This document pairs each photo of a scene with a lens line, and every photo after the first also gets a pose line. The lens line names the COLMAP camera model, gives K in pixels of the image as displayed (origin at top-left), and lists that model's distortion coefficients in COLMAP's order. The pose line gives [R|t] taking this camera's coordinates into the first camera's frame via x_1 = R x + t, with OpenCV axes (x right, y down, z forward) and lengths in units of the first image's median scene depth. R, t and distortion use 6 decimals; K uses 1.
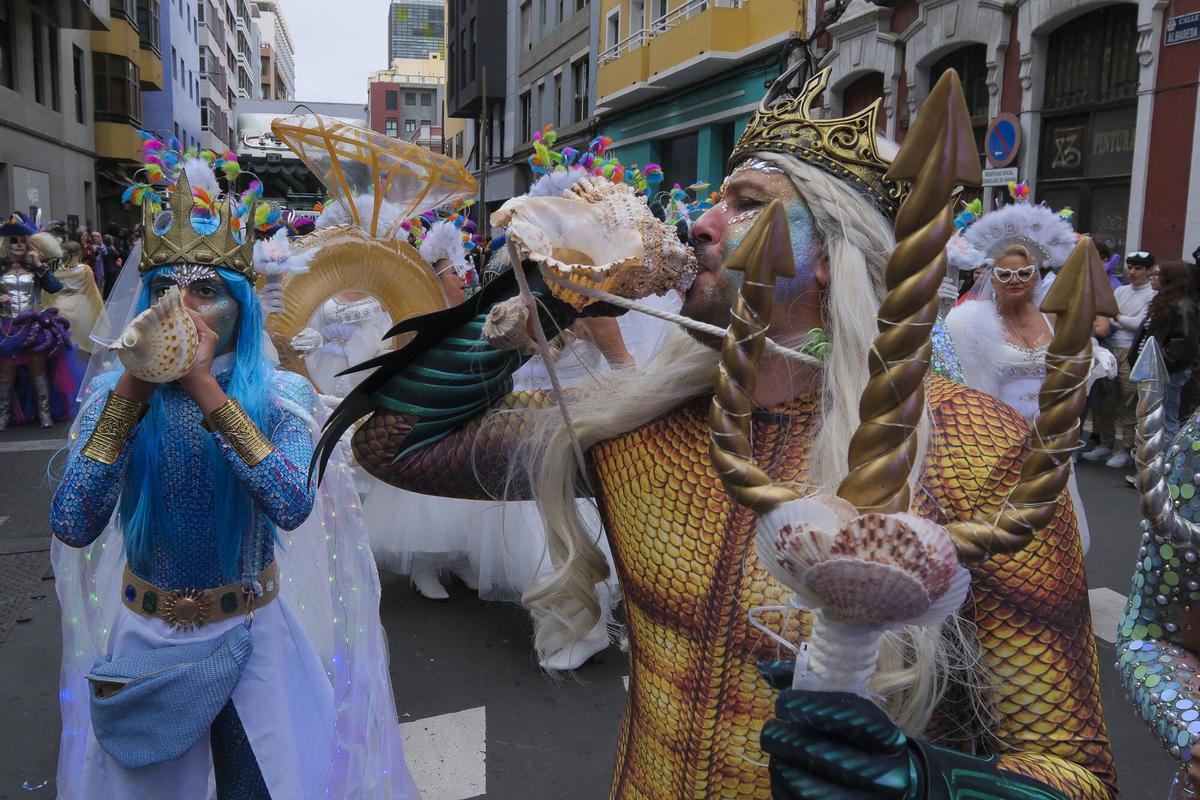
lens RADIAL K [[1090.4, 0, 591.1], [0, 1090.4, 387.2], [0, 0, 1]] dist [-0.010011, 0.011849]
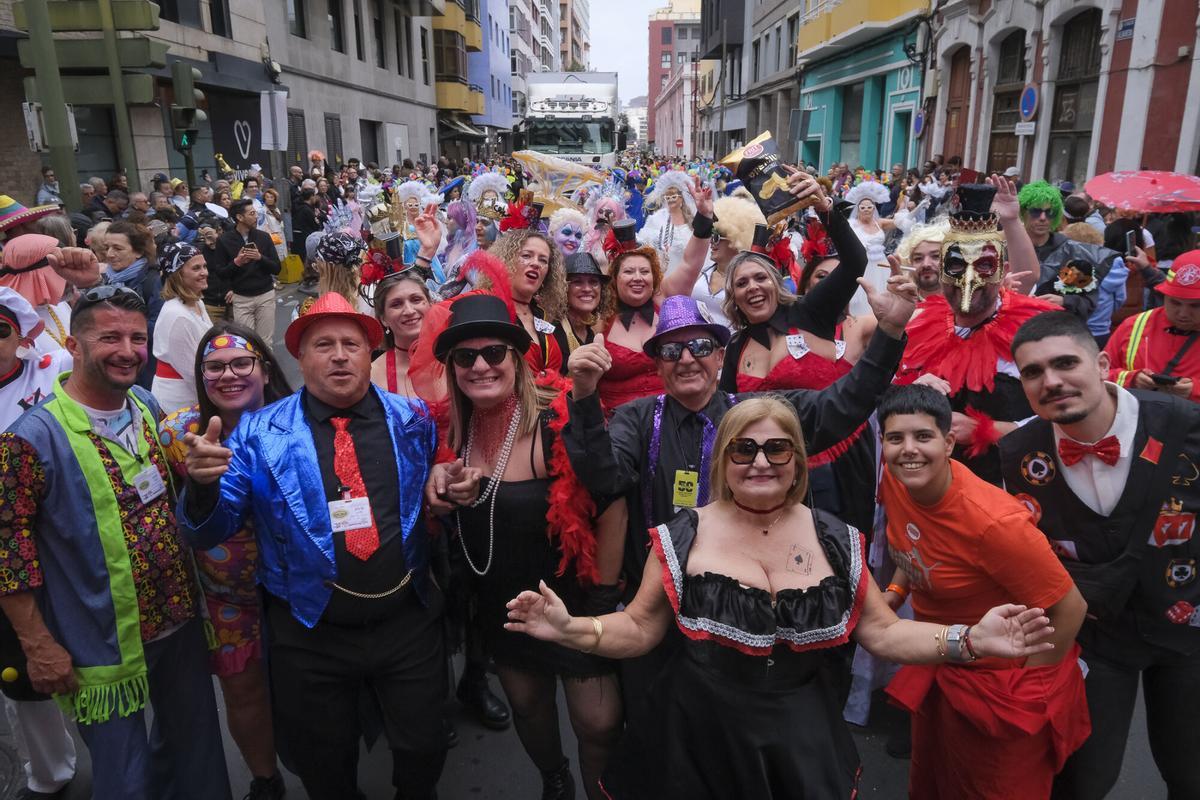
lens RADIAL K [[895.9, 0, 611.2], [0, 895.9, 405.8], [0, 0, 1]] dist [0.013863, -0.005230]
pose [[0.971902, 0.045884, -0.230872, 0.053167], [-0.013948, 0.990320, 0.138103, 0.004854], [0.234974, -0.131002, 0.963133, -0.123482]]
